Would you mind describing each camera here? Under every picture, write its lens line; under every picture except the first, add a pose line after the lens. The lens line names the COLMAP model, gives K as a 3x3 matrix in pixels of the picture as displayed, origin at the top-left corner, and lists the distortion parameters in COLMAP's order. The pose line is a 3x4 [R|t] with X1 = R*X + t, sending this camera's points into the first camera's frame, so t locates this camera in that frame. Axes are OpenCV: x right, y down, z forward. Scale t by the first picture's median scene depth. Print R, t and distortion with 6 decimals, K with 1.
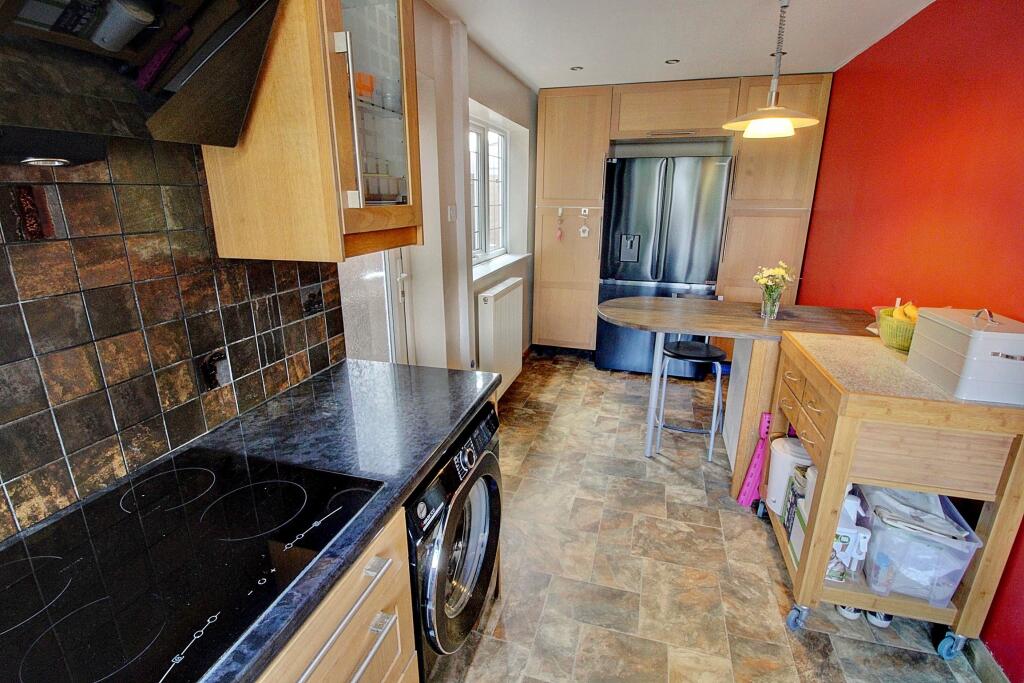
lens RADIAL K [[478.3, 0, 508.8], [0, 478.3, 335.5], [0, 0, 1]] dist [0.002077, -0.013947]
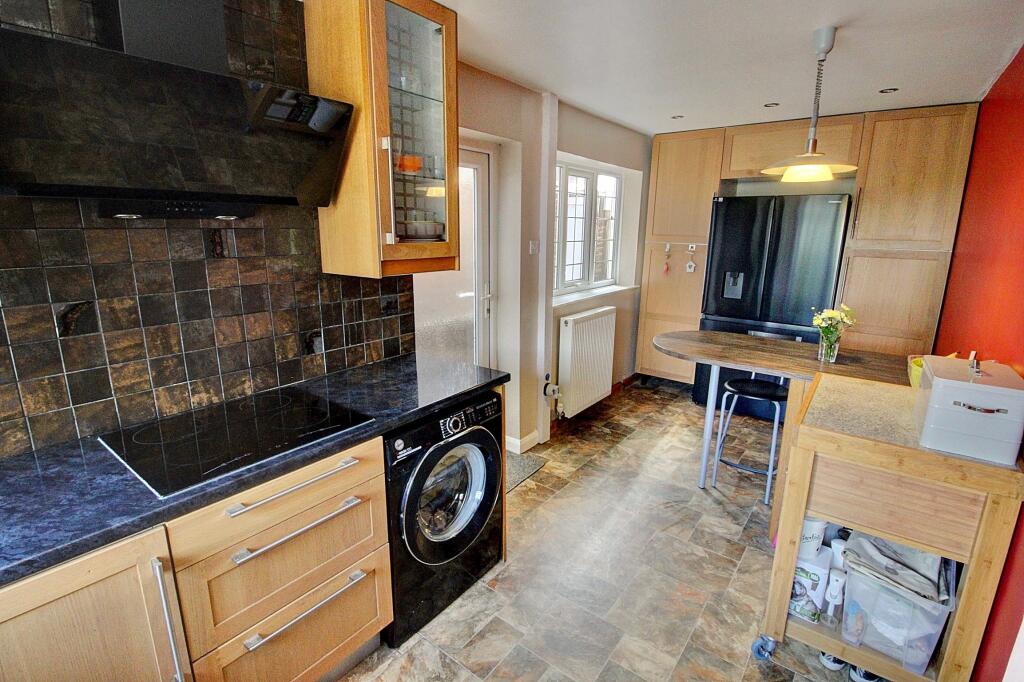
lens RADIAL K [[478.3, 0, 508.8], [0, 478.3, 335.0], [0, 0, 1]] dist [0.002077, -0.013947]
pose [[0.932519, 0.086459, -0.350619, 0.444044], [-0.108518, 0.993133, -0.043720, 0.037589], [0.344431, 0.078818, 0.935497, -0.214203]]
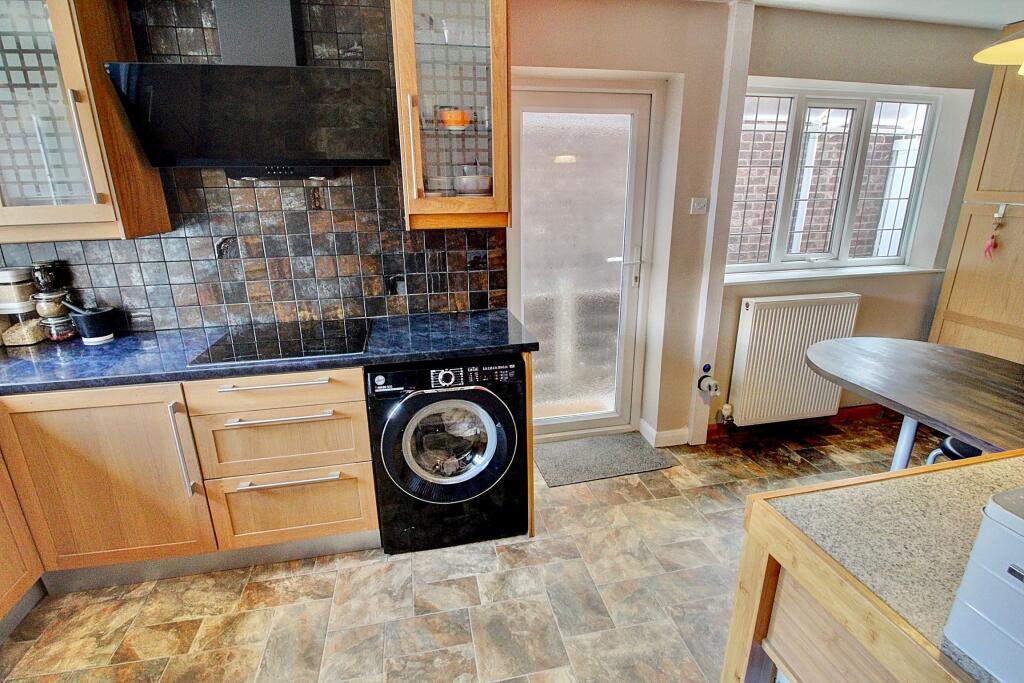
lens RADIAL K [[478.3, 0, 508.8], [0, 478.3, 335.5], [0, 0, 1]] dist [0.002077, -0.013947]
pose [[0.472798, 0.248473, -0.845413, 0.990501], [-0.234706, 0.960271, 0.150971, -0.100873], [0.849338, 0.127045, 0.512333, 0.357967]]
